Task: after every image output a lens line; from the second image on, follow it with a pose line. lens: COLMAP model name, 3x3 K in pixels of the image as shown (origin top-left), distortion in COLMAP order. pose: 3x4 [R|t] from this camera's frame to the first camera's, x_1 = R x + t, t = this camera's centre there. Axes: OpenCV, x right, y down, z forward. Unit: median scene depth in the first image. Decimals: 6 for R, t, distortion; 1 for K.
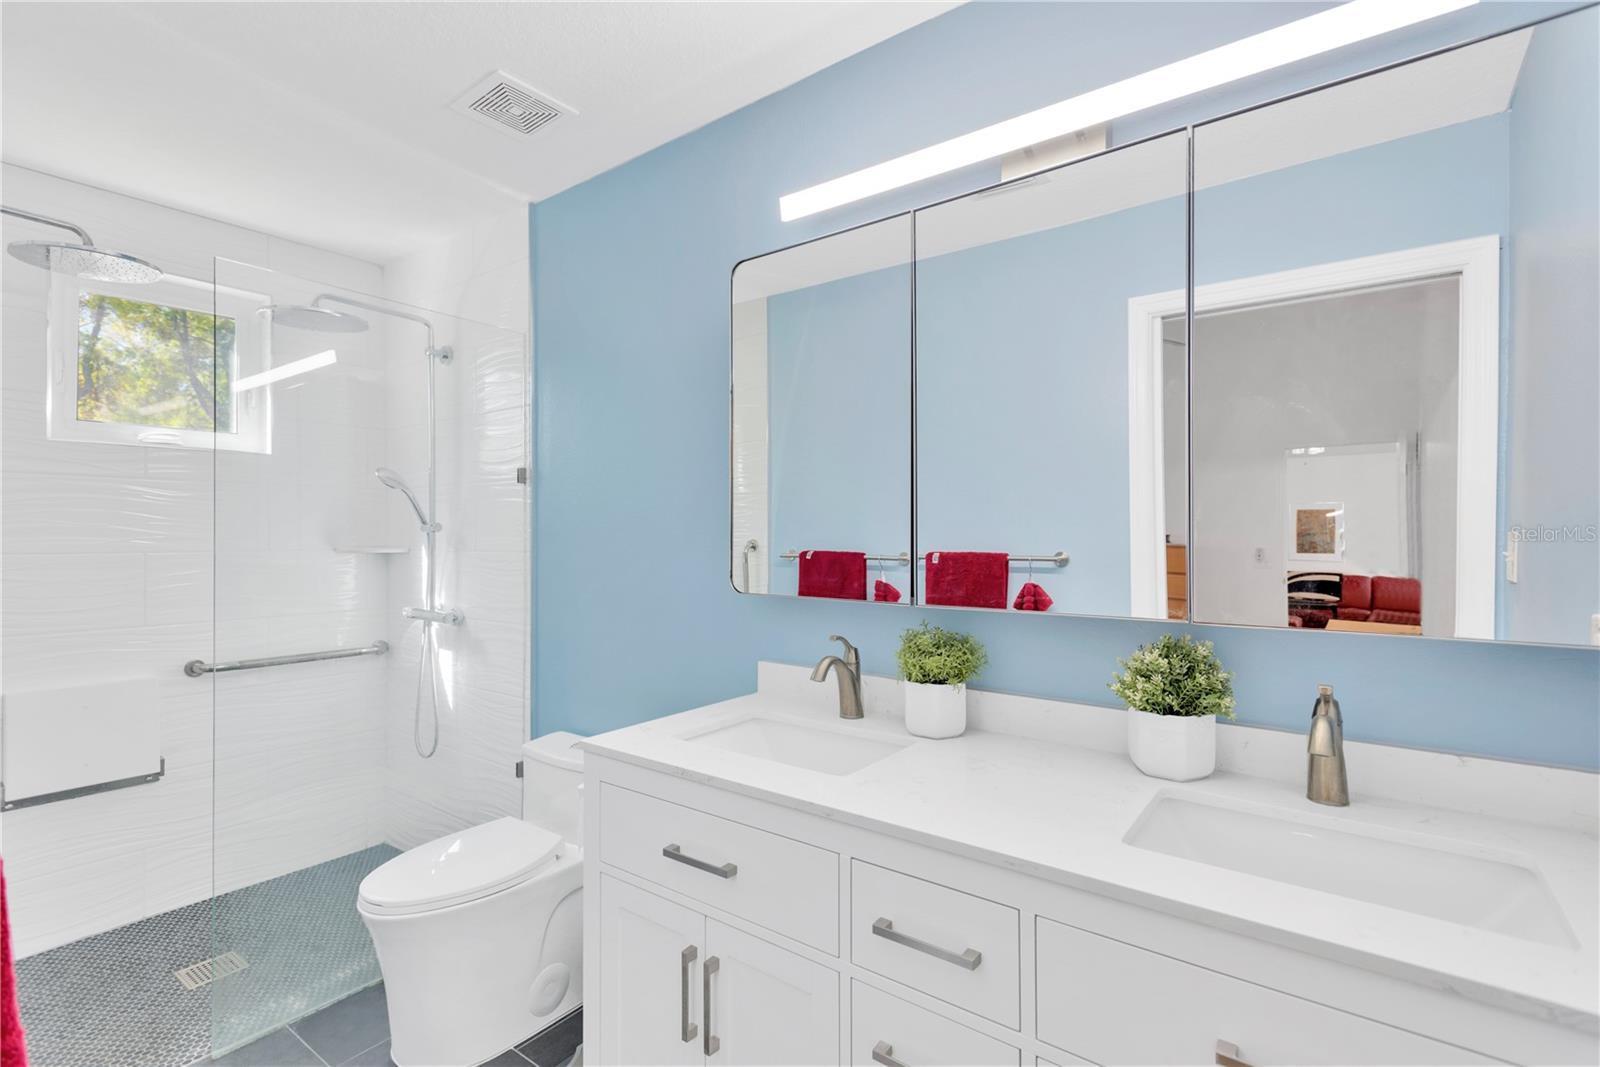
lens RADIAL K [[740.4, 0, 801.0], [0, 740.4, 533.4], [0, 0, 1]] dist [0.016490, -0.006169]
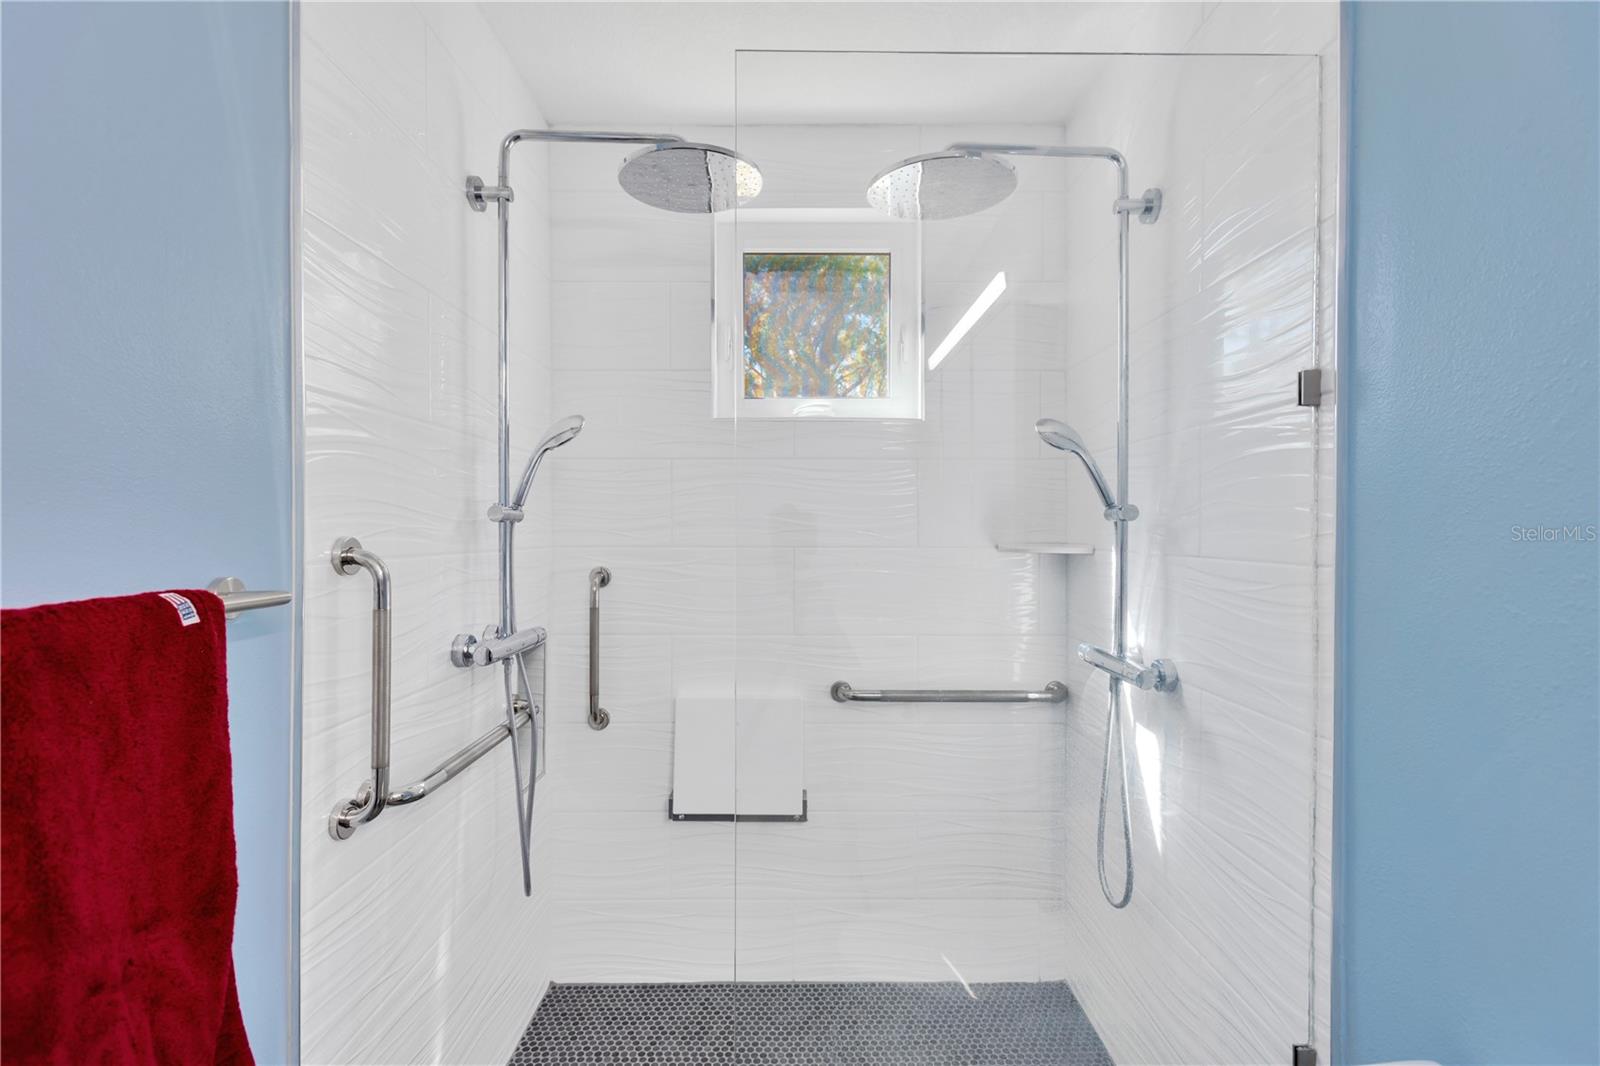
lens RADIAL K [[740.4, 0, 804.7], [0, 740.4, 533.2], [0, 0, 1]] dist [0.016490, -0.006169]
pose [[0.613315, 0.006853, -0.789809, -0.193689], [-0.003360, 0.999976, 0.006068, 0.004822], [0.789831, -0.001068, 0.613323, 0.454048]]
